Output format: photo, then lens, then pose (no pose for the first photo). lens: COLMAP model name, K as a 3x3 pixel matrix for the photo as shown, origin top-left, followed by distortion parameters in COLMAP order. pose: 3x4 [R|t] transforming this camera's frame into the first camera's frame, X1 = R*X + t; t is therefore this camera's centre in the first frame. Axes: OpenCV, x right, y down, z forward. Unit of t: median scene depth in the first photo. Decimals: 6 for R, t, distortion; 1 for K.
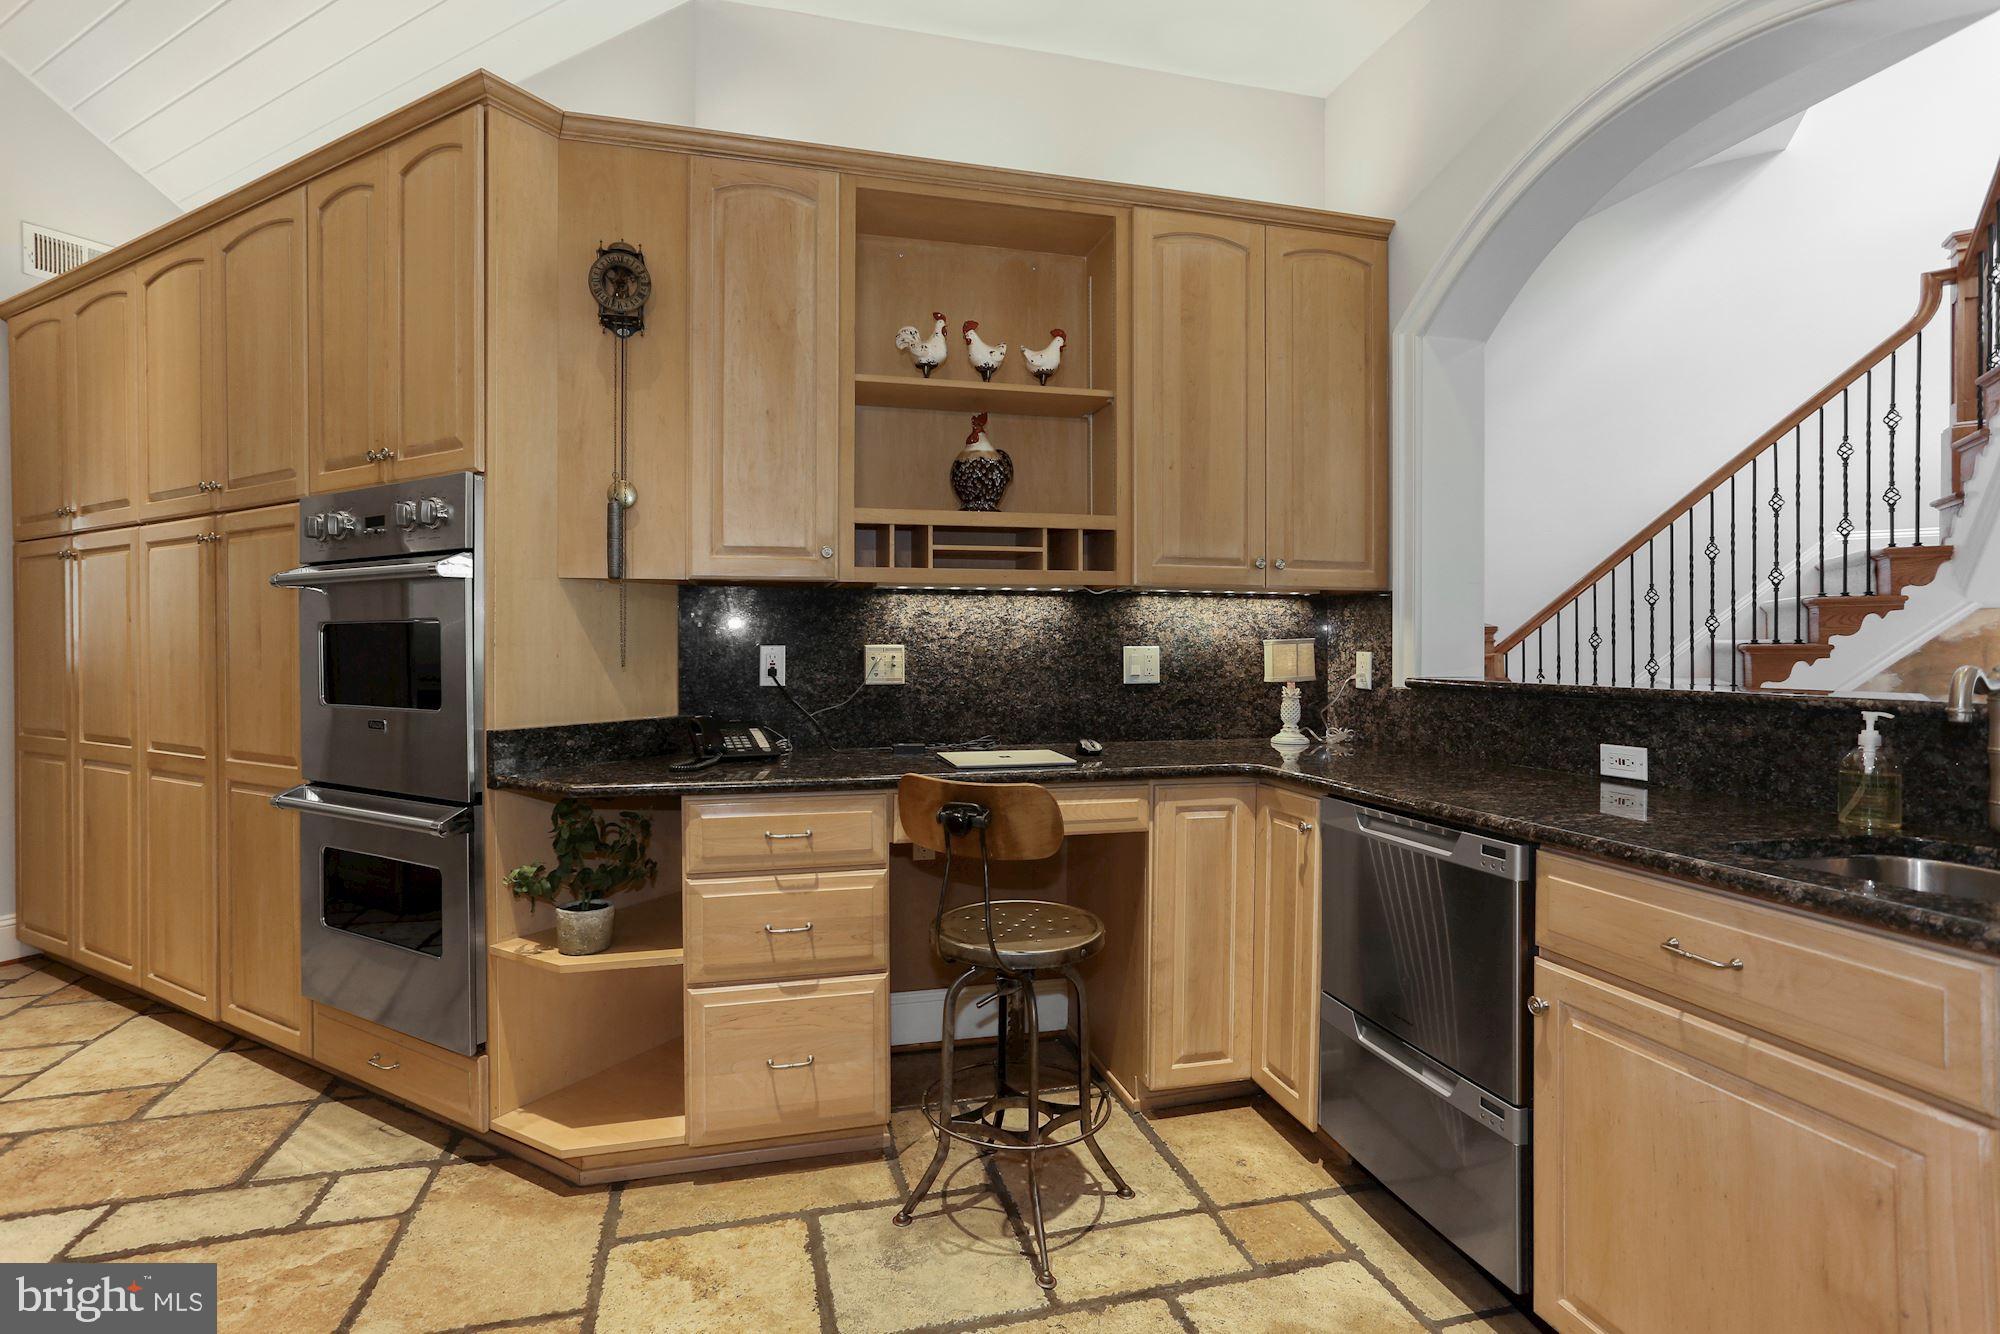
lens RADIAL K [[974.0, 0, 985.1], [0, 974.0, 651.0], [0, 0, 1]] dist [-0.043681, 0.034774]
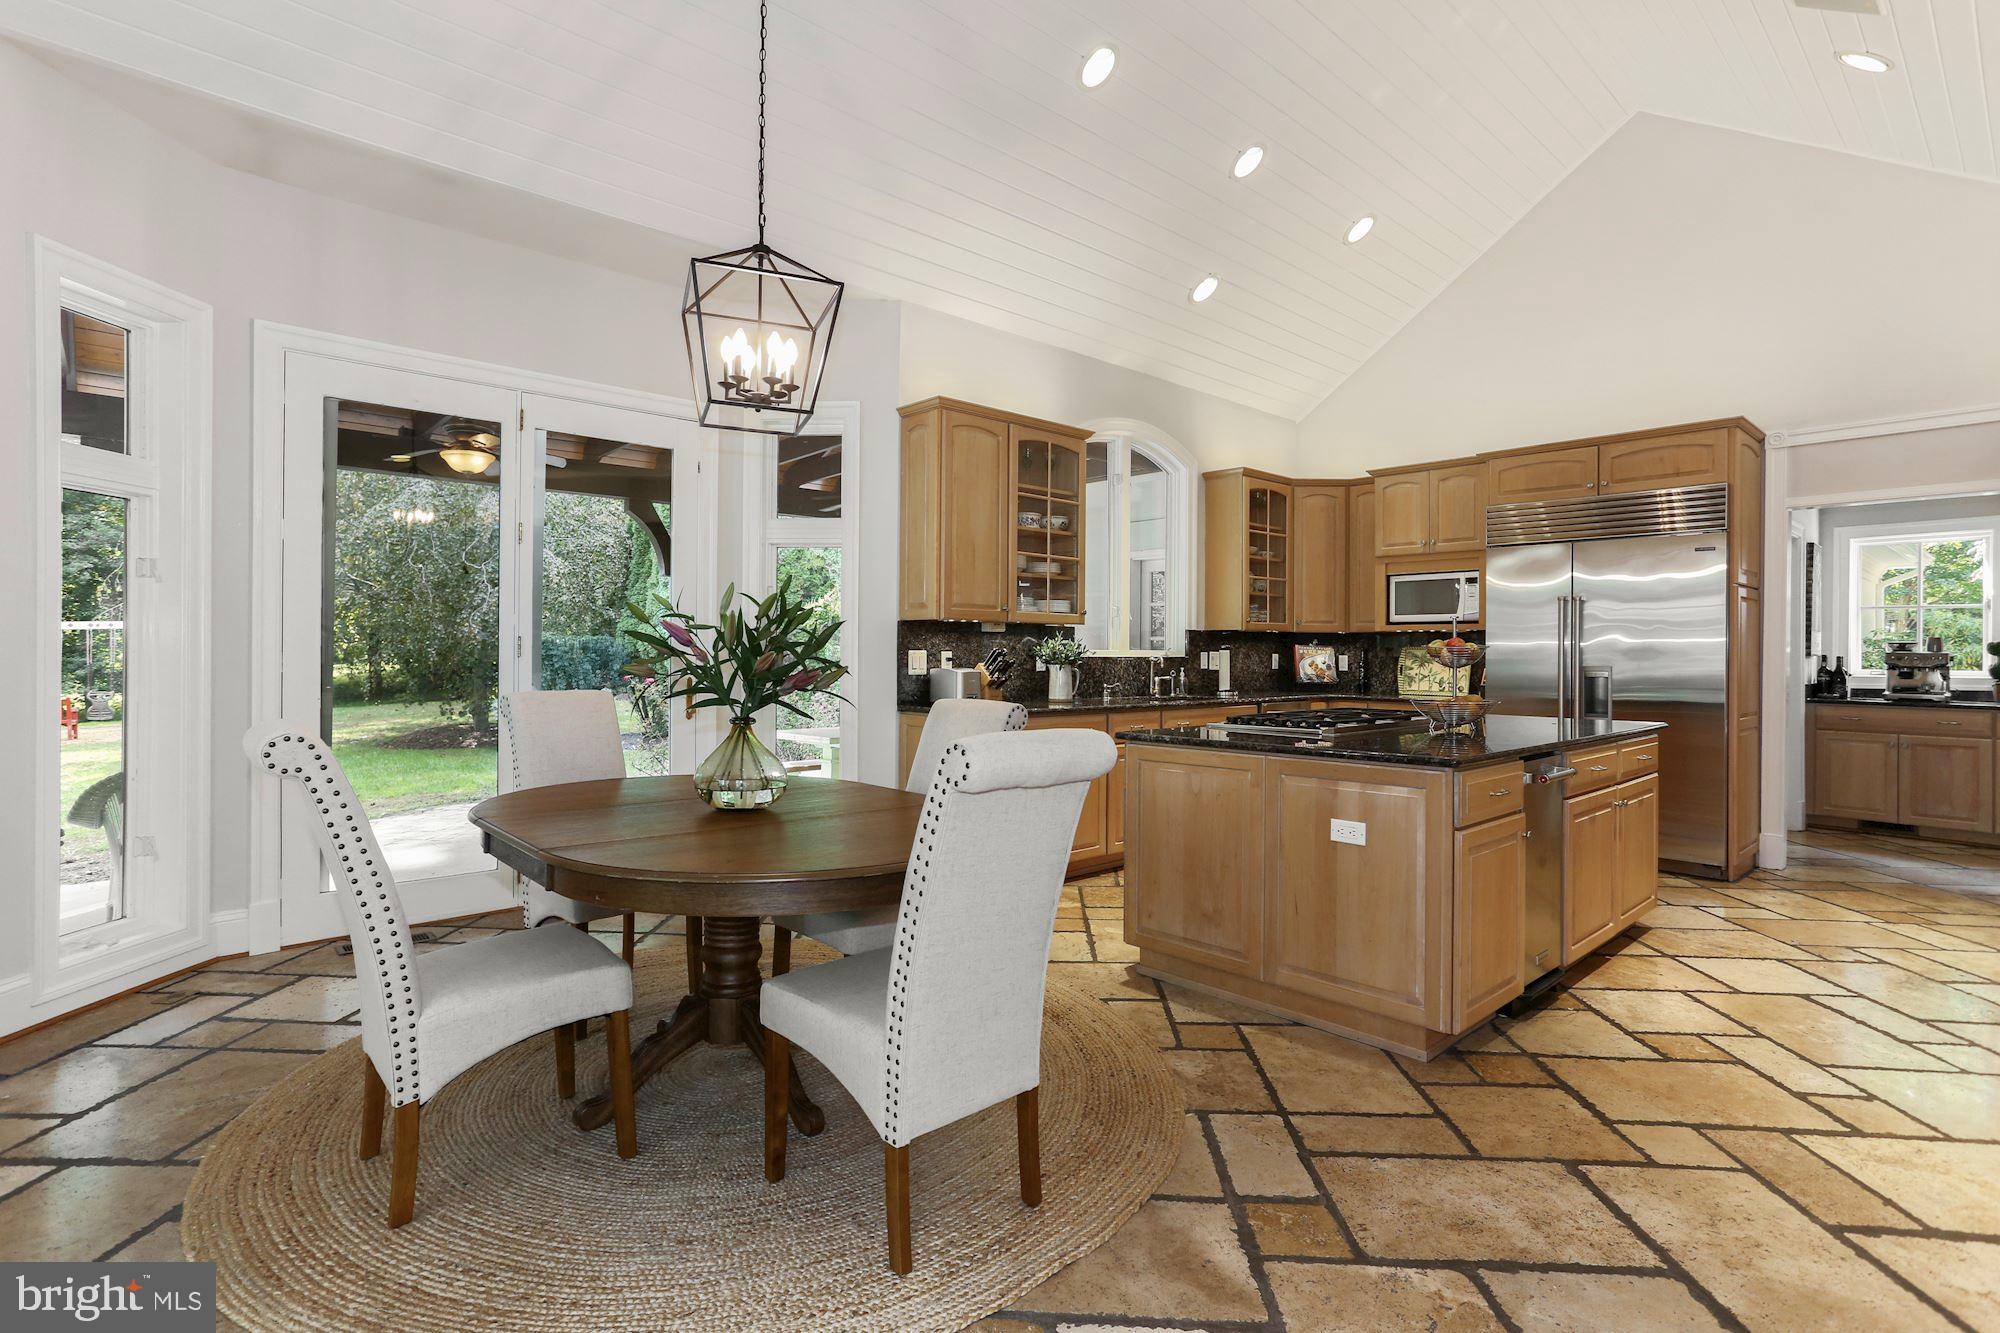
lens RADIAL K [[974.0, 0, 985.1], [0, 974.0, 650.5], [0, 0, 1]] dist [-0.043681, 0.034774]
pose [[-0.304747, -0.000631, -0.952433, 0.879157], [-0.011071, 0.999935, 0.002880, -0.006374], [0.952369, 0.011422, -0.304734, 0.054795]]
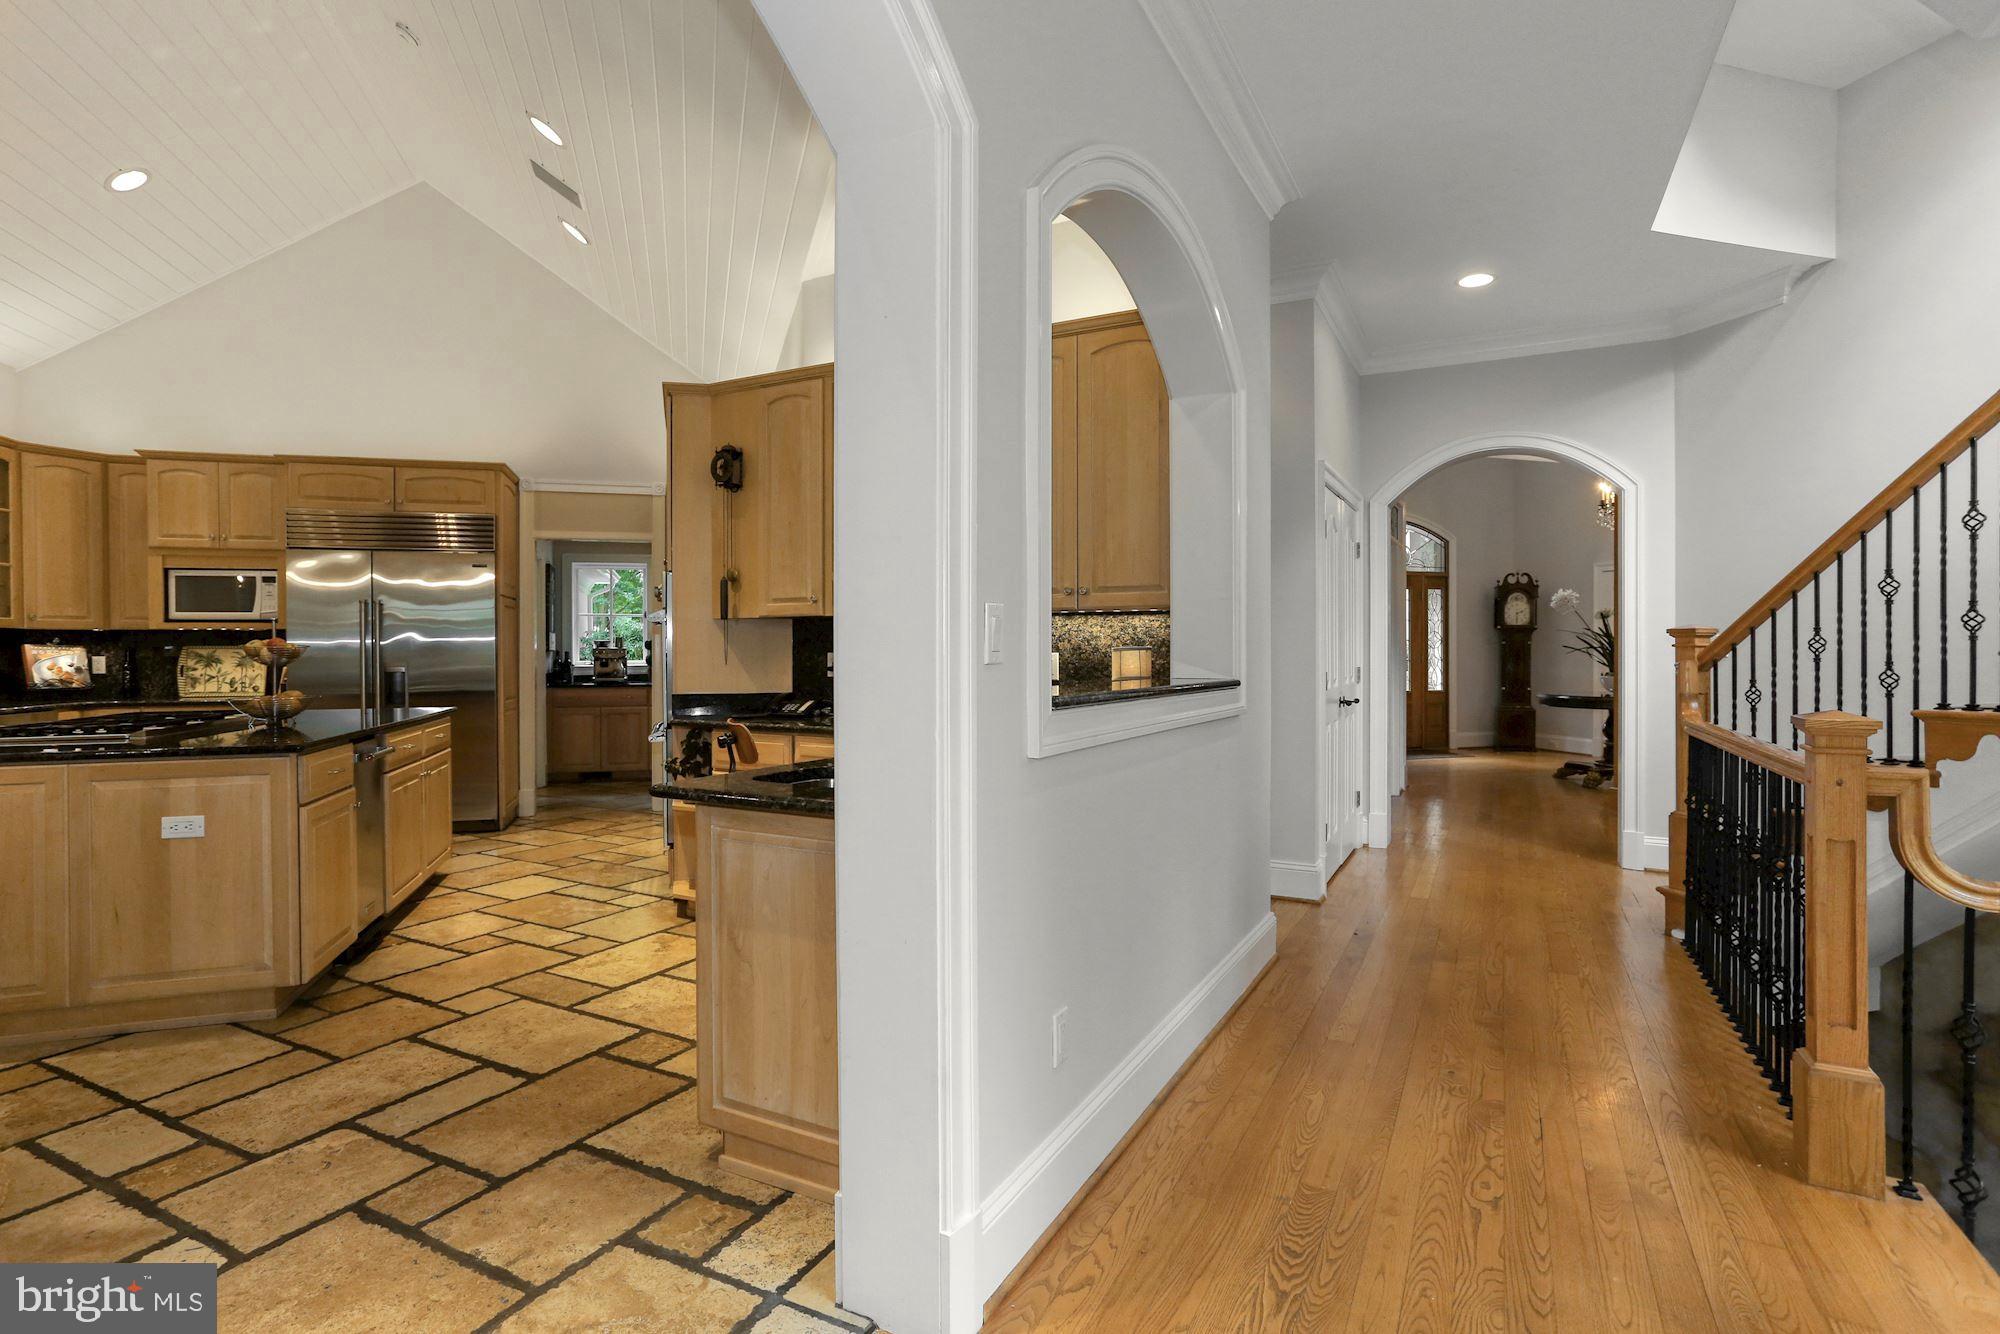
lens RADIAL K [[989.1, 0, 981.3], [0, 989.1, 654.9], [0, 0, 1]] dist [-0.040147, 0.030335]
pose [[0.729148, 0.002363, -0.684352, 1.181545], [-0.000325, 0.999995, 0.003106, -0.007172], [0.684356, -0.002042, 0.729145, -0.083193]]
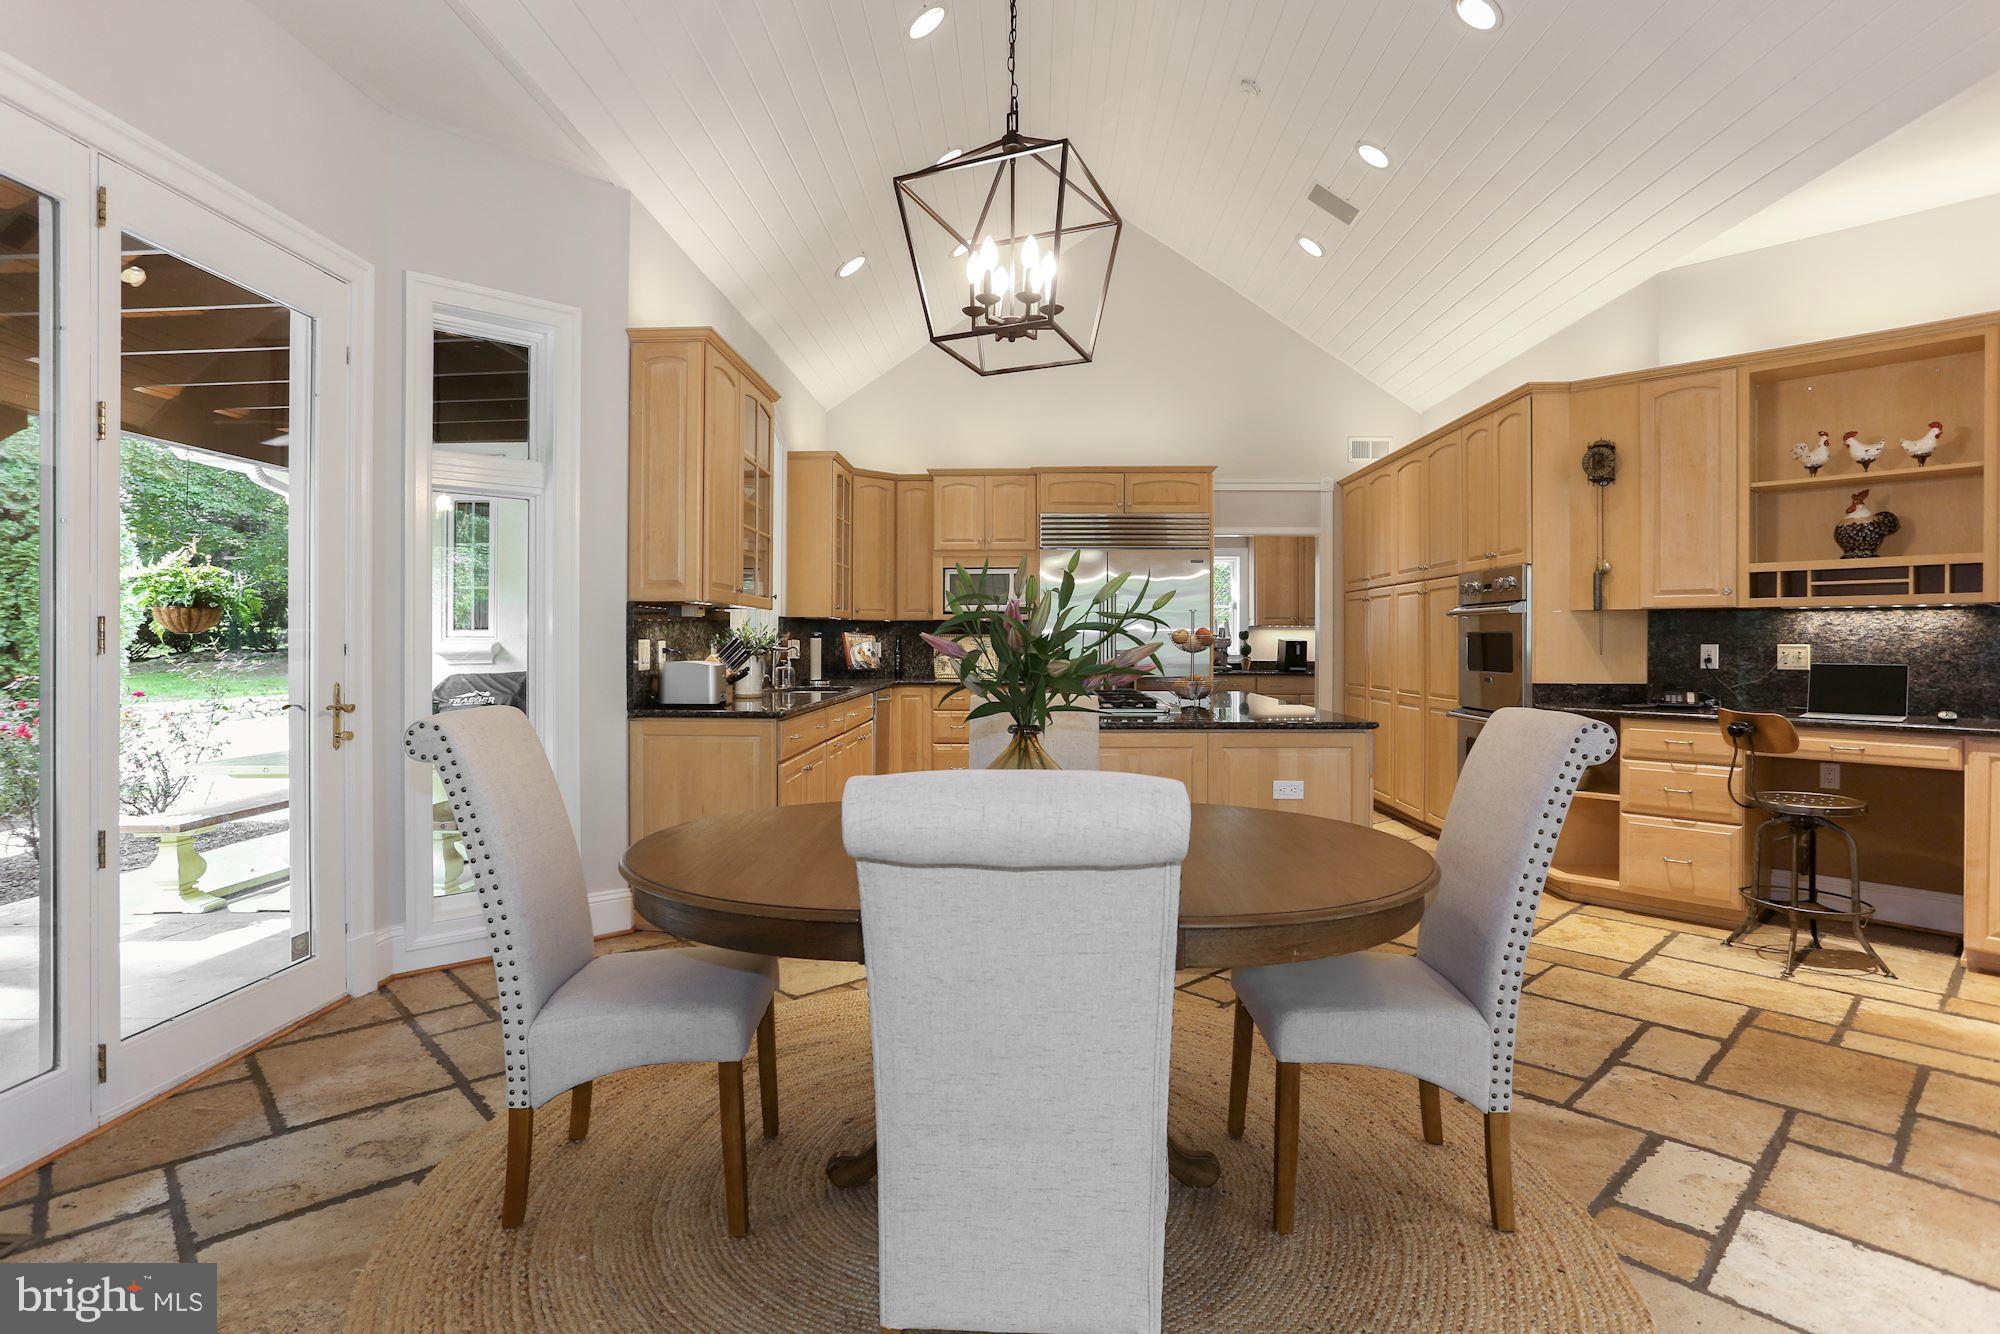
lens RADIAL K [[998.1, 0, 991.2], [0, 998.1, 638.4], [0, 0, 1]] dist [-0.052513, 0.030929]
pose [[0.469508, 0.001079, -0.882928, 0.709706], [-0.008286, 0.999961, -0.003184, -0.000481], [0.882889, 0.008811, 0.469498, -0.911431]]
